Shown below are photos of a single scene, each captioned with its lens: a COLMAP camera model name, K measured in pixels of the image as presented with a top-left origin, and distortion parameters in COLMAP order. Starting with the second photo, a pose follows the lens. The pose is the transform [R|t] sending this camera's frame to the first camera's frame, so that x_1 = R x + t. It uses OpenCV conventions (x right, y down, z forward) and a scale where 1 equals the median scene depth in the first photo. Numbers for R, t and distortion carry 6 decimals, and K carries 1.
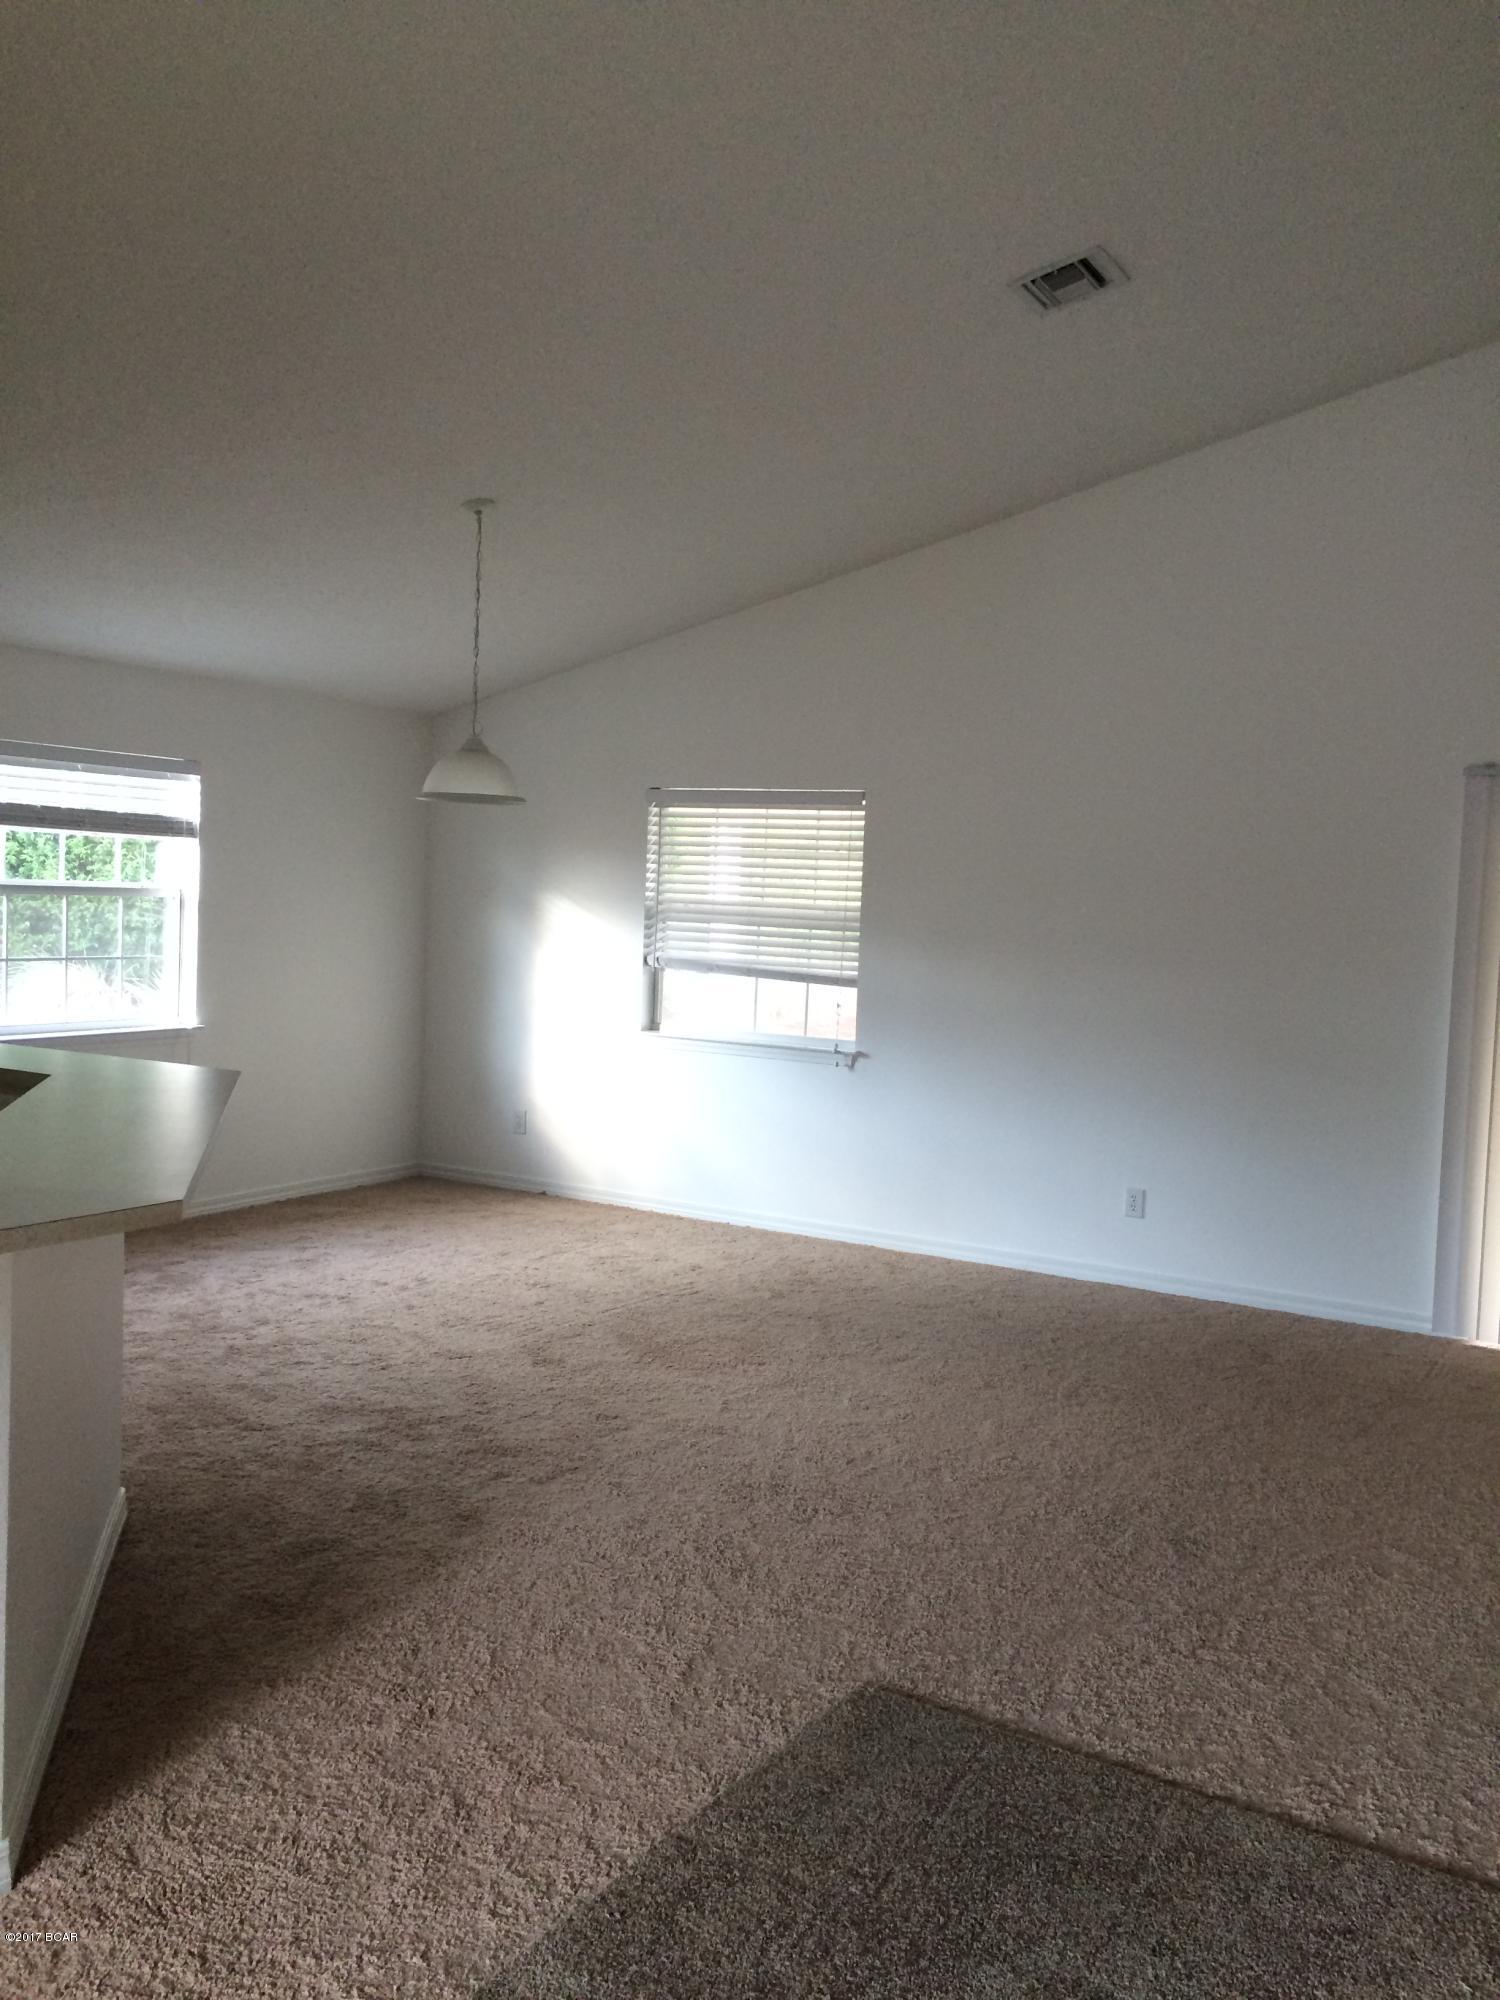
lens RADIAL K [[1728.3, 0, 746.6], [0, 1728.3, 1014.3], [0, 0, 1]] dist [0.095721, -0.061353]
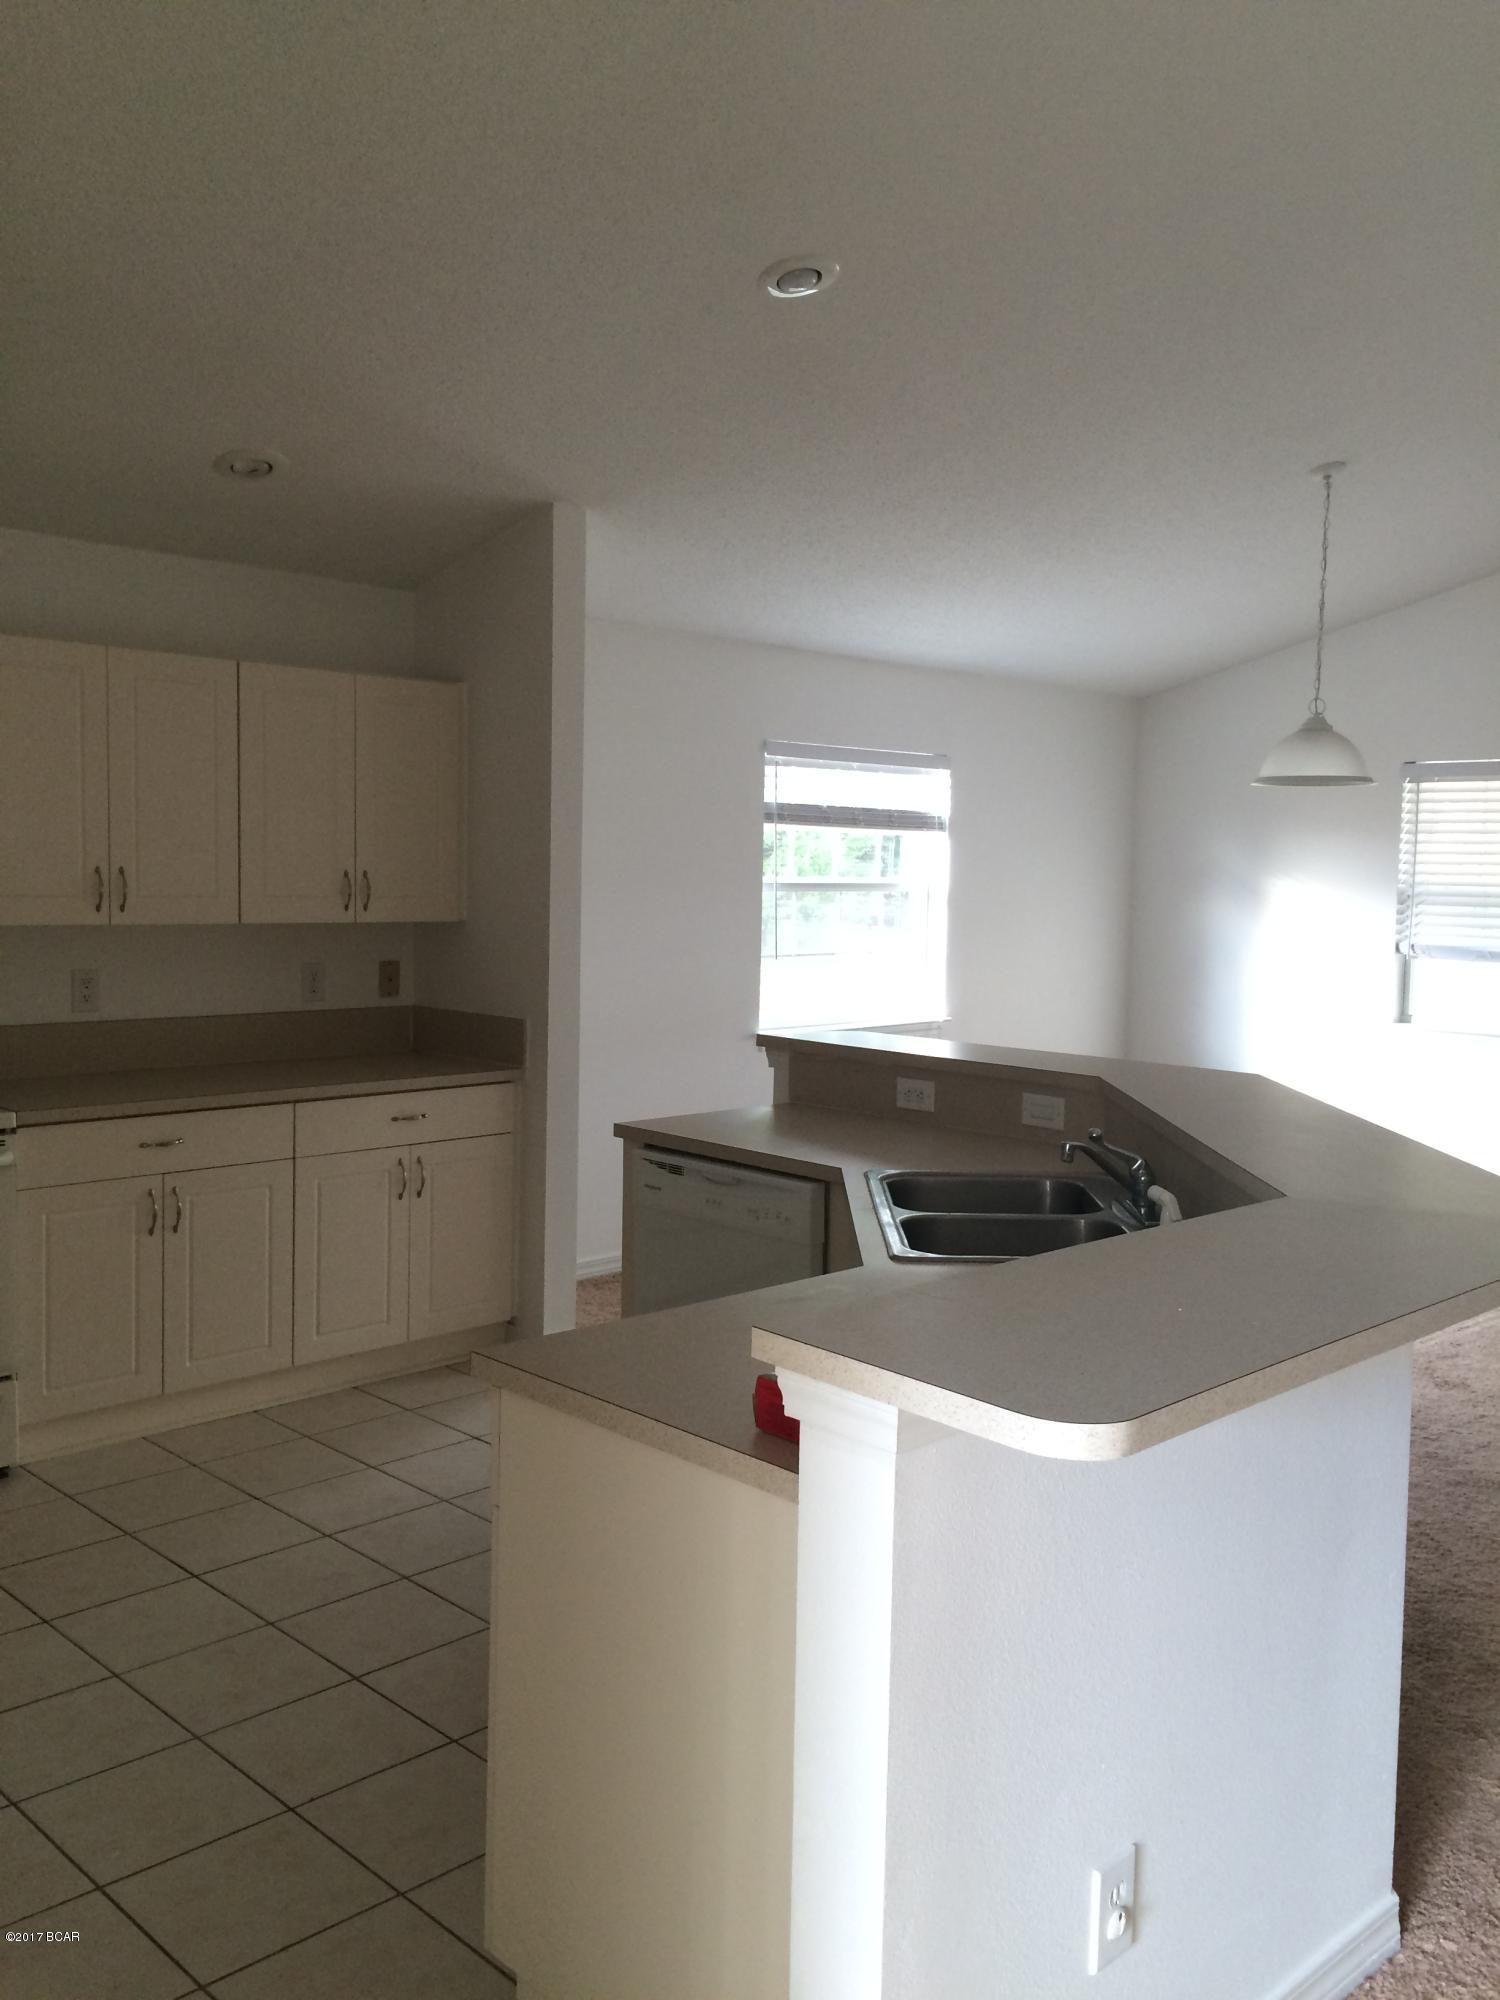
lens RADIAL K [[1728.3, 0, 742.9], [0, 1728.3, 1009.3], [0, 0, 1]] dist [0.095721, -0.061353]
pose [[0.970444, 0.000768, -0.241325, -0.183277], [0.000848, 0.999978, 0.006591, -0.004767], [0.241324, -0.006601, 0.970422, -0.000982]]
